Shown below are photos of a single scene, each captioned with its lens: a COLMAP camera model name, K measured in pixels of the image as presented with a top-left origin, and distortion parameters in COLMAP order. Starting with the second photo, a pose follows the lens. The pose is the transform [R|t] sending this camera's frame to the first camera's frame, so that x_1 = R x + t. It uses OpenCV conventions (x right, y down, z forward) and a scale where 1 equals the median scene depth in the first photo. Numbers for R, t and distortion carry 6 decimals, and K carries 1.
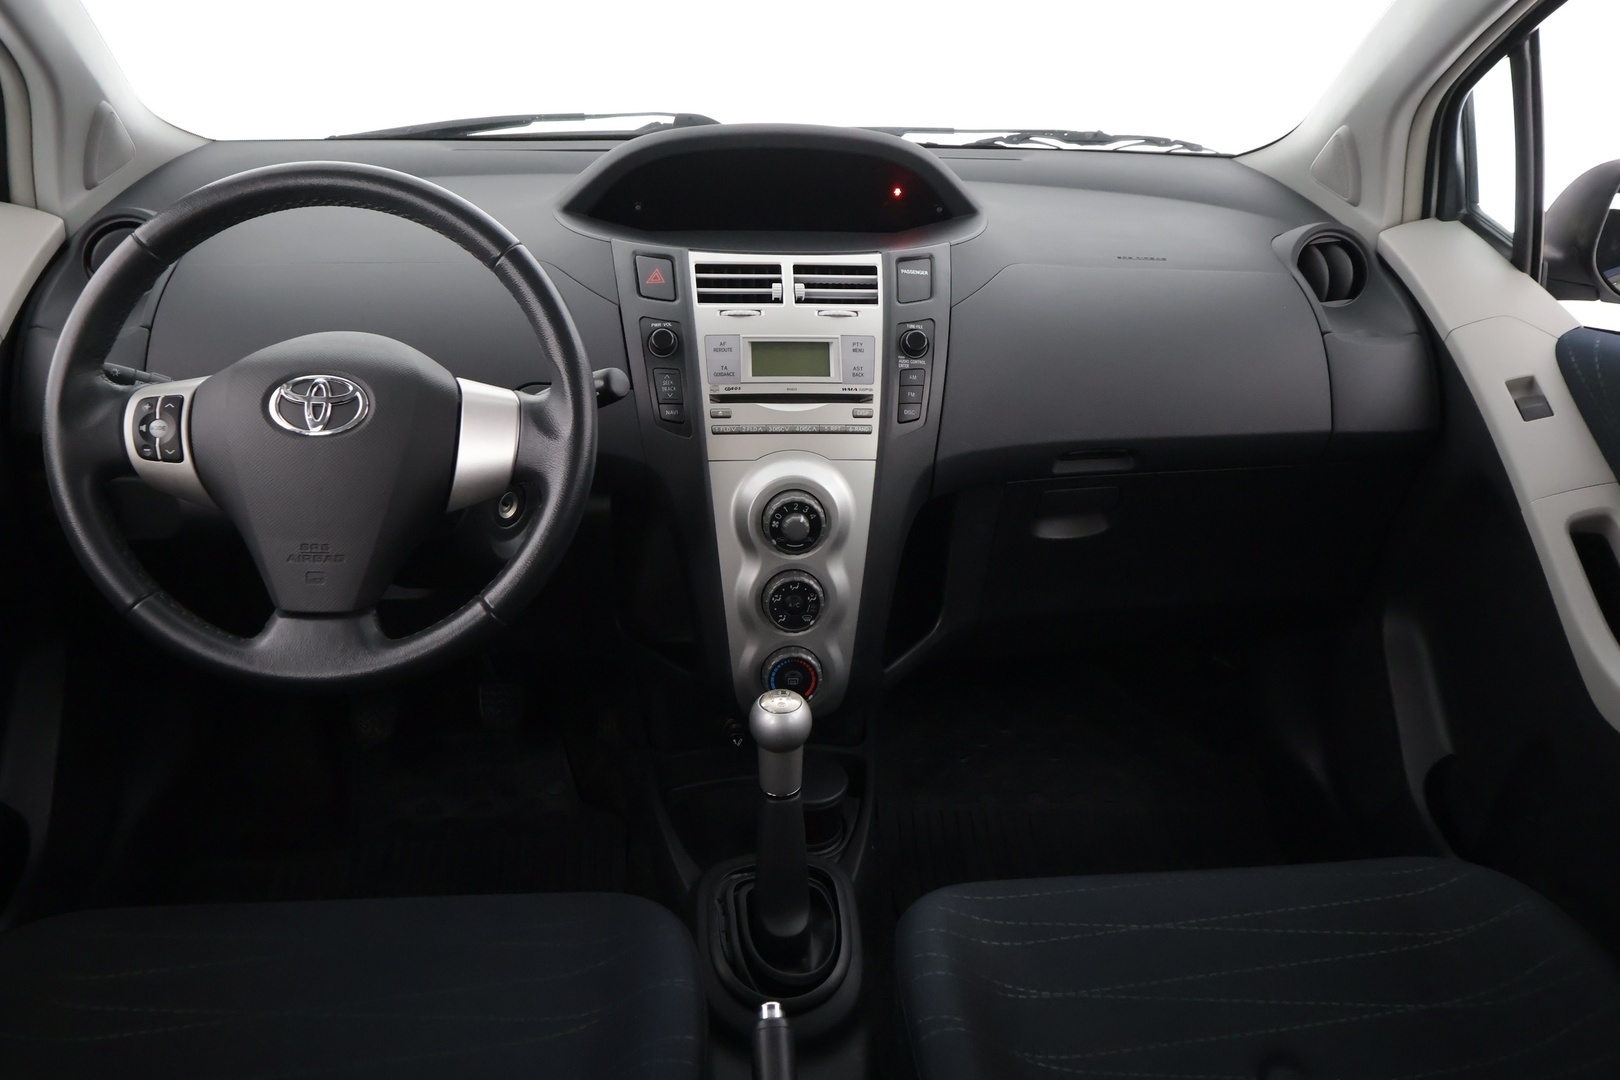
lens RADIAL K [[1272.3, 0, 821.4], [0, 1272.3, 538.0], [0, 0, 1]] dist [0.003502, -0.003168]
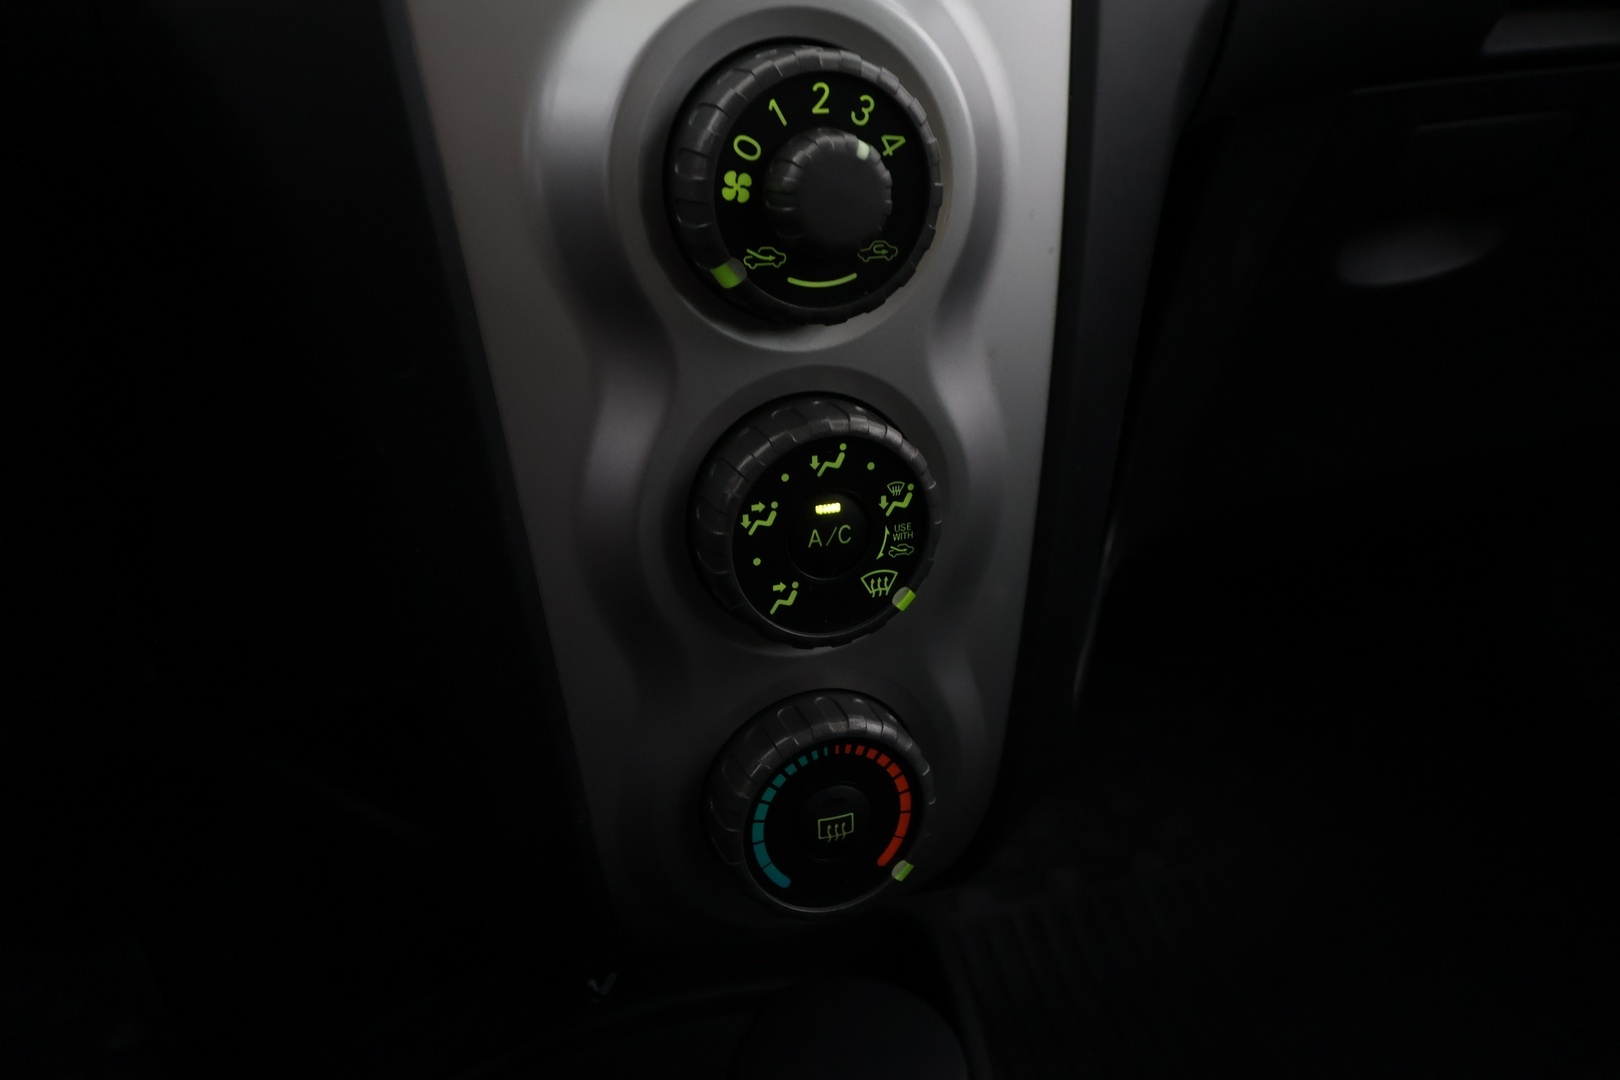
lens RADIAL K [[1272.3, 0, 821.4], [0, 1272.3, 538.0], [0, 0, 1]] dist [0.003502, -0.003168]
pose [[0.970538, -0.115420, 0.211504, -0.076338], [0.103516, 0.992399, 0.066553, 0.037175], [-0.217578, -0.042698, 0.975108, 0.774208]]
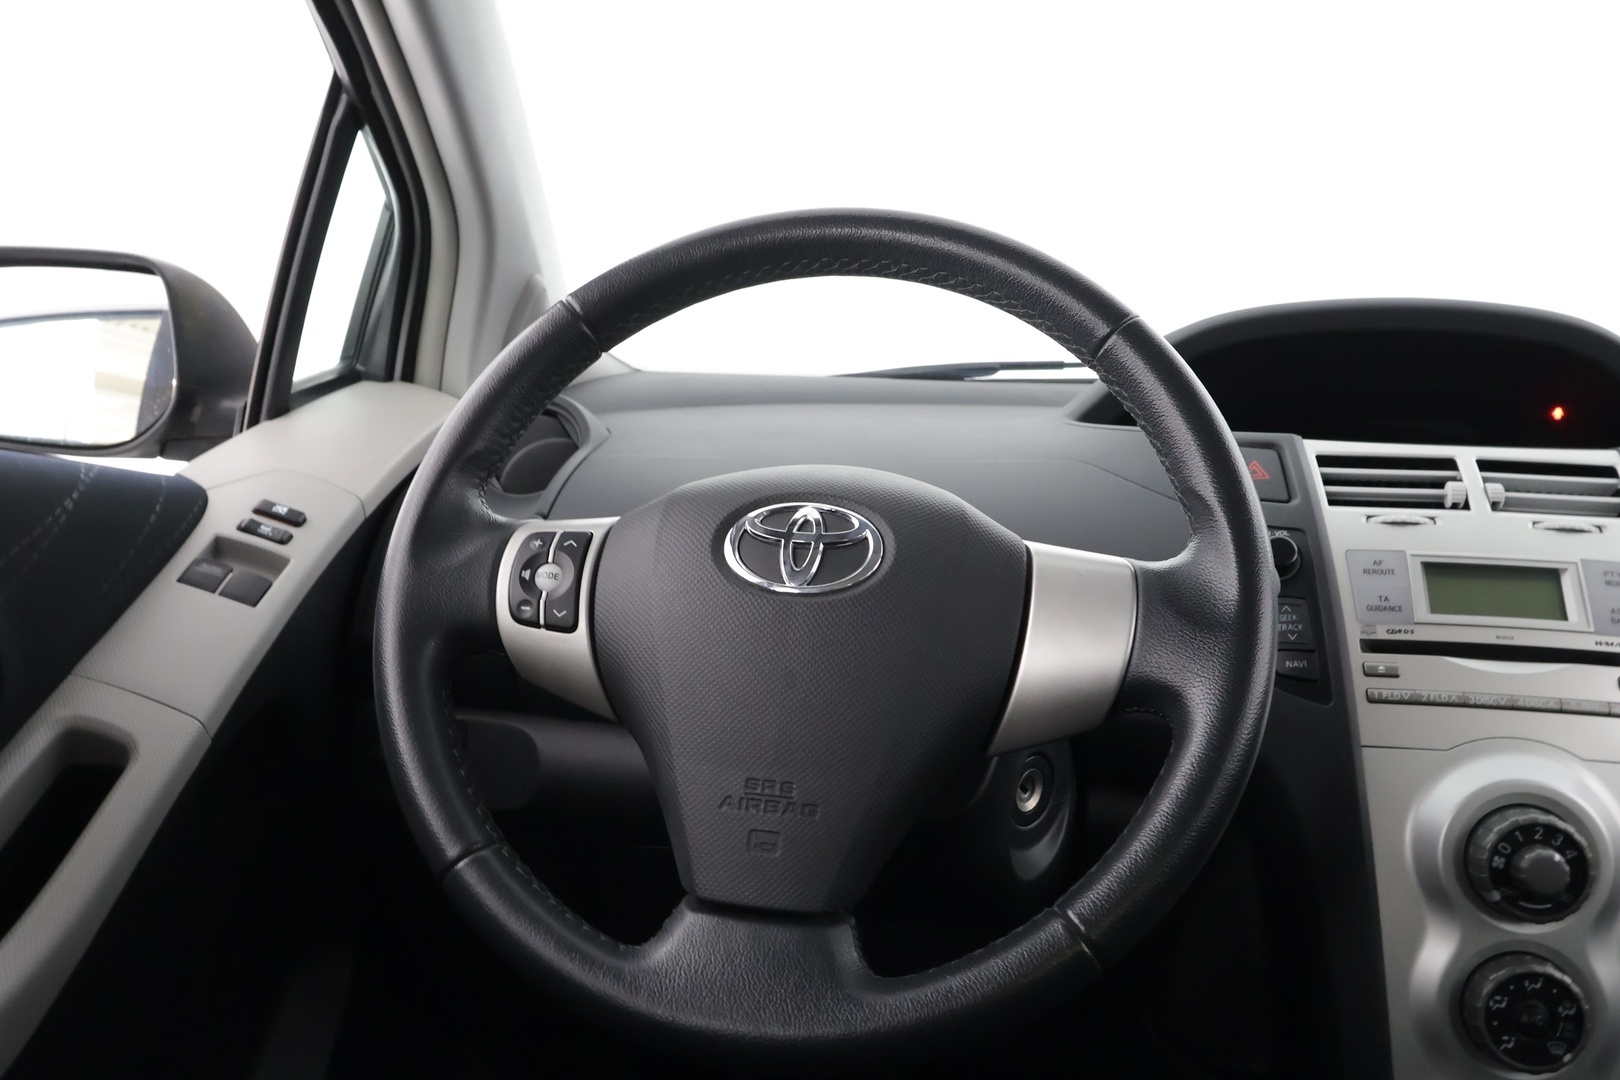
lens RADIAL K [[1272.3, 0, 821.4], [0, 1272.3, 538.0], [0, 0, 1]] dist [0.003502, -0.003168]
pose [[0.969493, 0.027204, -0.243603, -0.194092], [-0.104603, 0.944702, -0.310800, 0.060406], [0.221677, 0.326801, 0.918728, 0.365082]]
